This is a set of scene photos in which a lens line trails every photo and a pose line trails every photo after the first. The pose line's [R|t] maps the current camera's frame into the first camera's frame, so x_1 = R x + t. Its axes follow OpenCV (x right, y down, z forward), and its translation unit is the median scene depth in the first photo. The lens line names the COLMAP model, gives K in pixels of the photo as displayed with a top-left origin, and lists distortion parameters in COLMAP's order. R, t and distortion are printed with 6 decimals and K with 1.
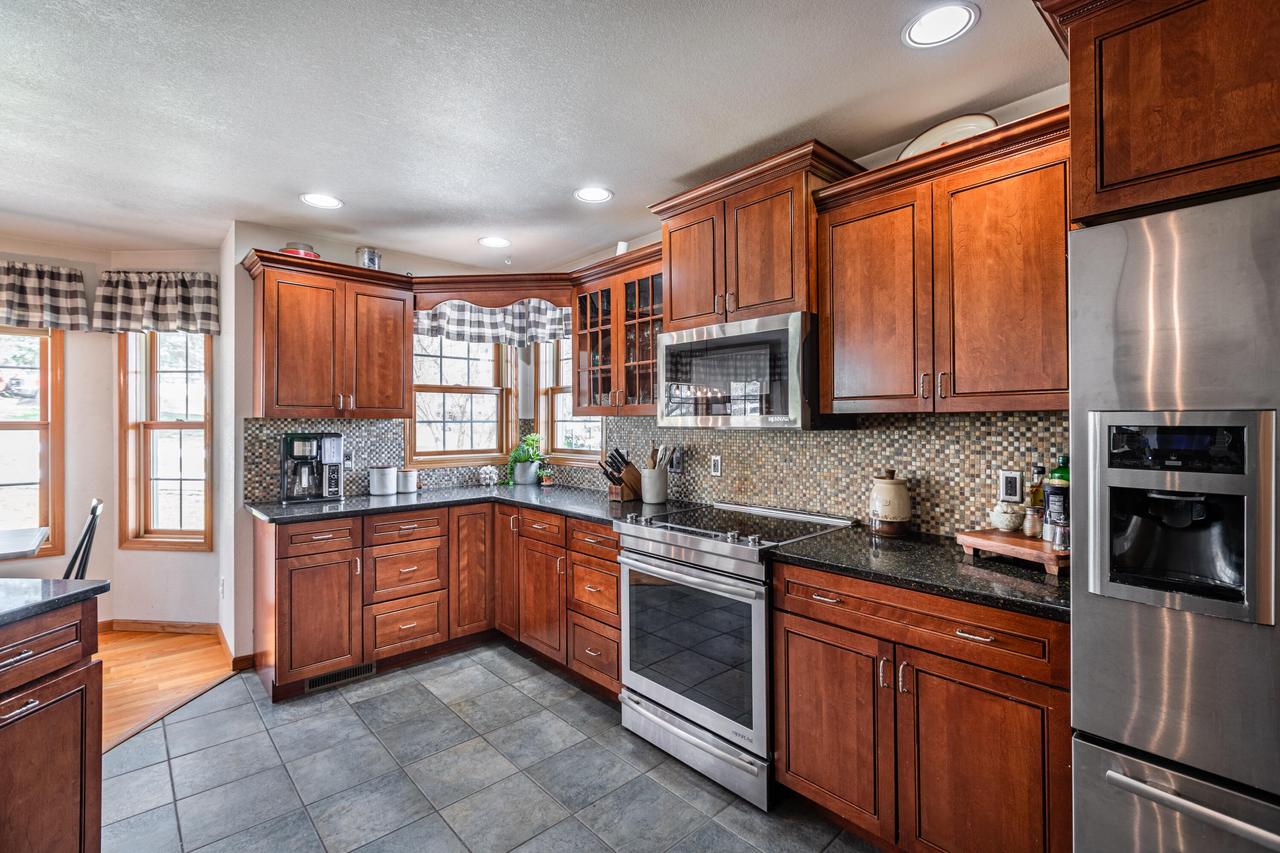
lens RADIAL K [[569.6, 0, 640.7], [0, 569.6, 421.7], [0, 0, 1]] dist [0.001218, 0.000712]
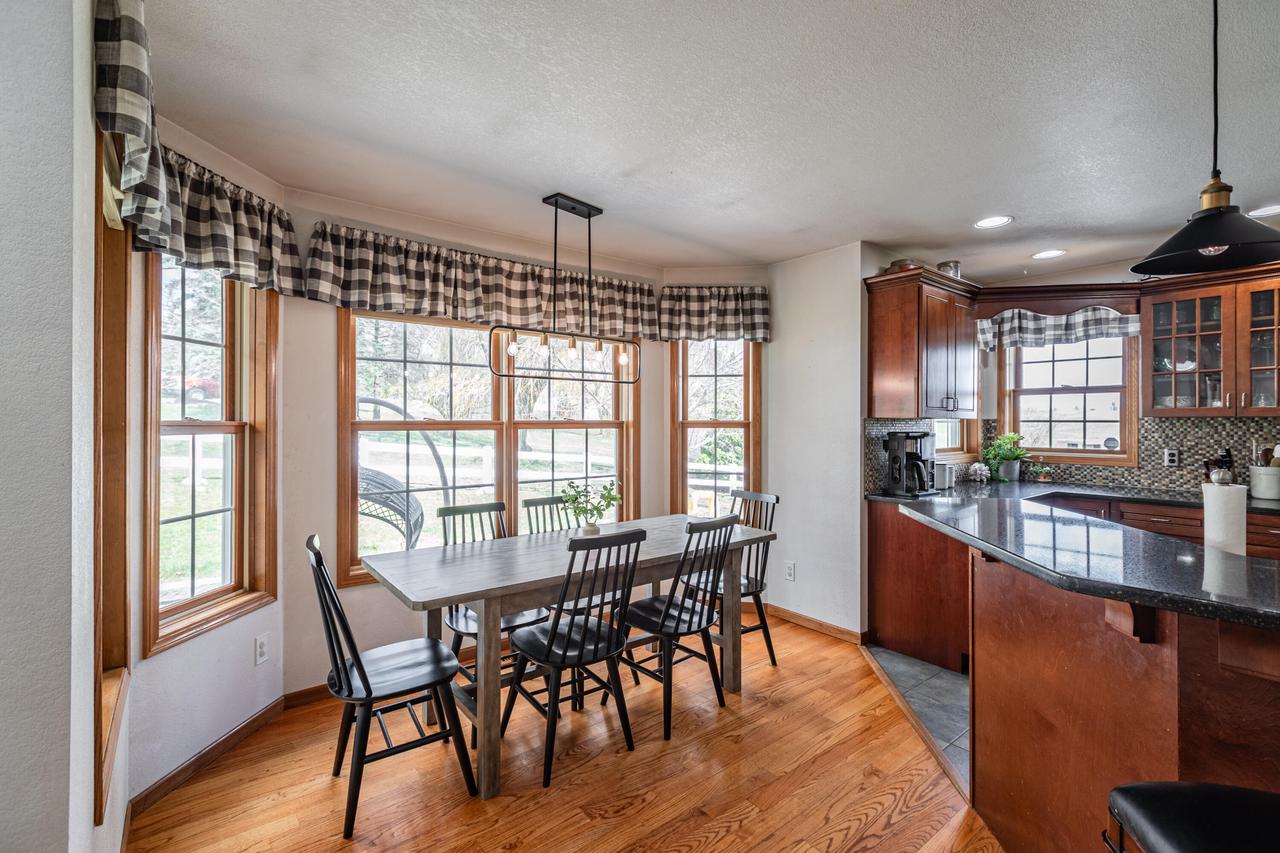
lens RADIAL K [[569.6, 0, 632.0], [0, 569.6, 423.0], [0, 0, 1]] dist [0.001218, 0.000712]
pose [[0.997597, 0.004188, -0.069155, -0.940204], [-0.003742, 0.999971, 0.006584, -0.003100], [0.069181, -0.006309, 0.997584, -0.123314]]
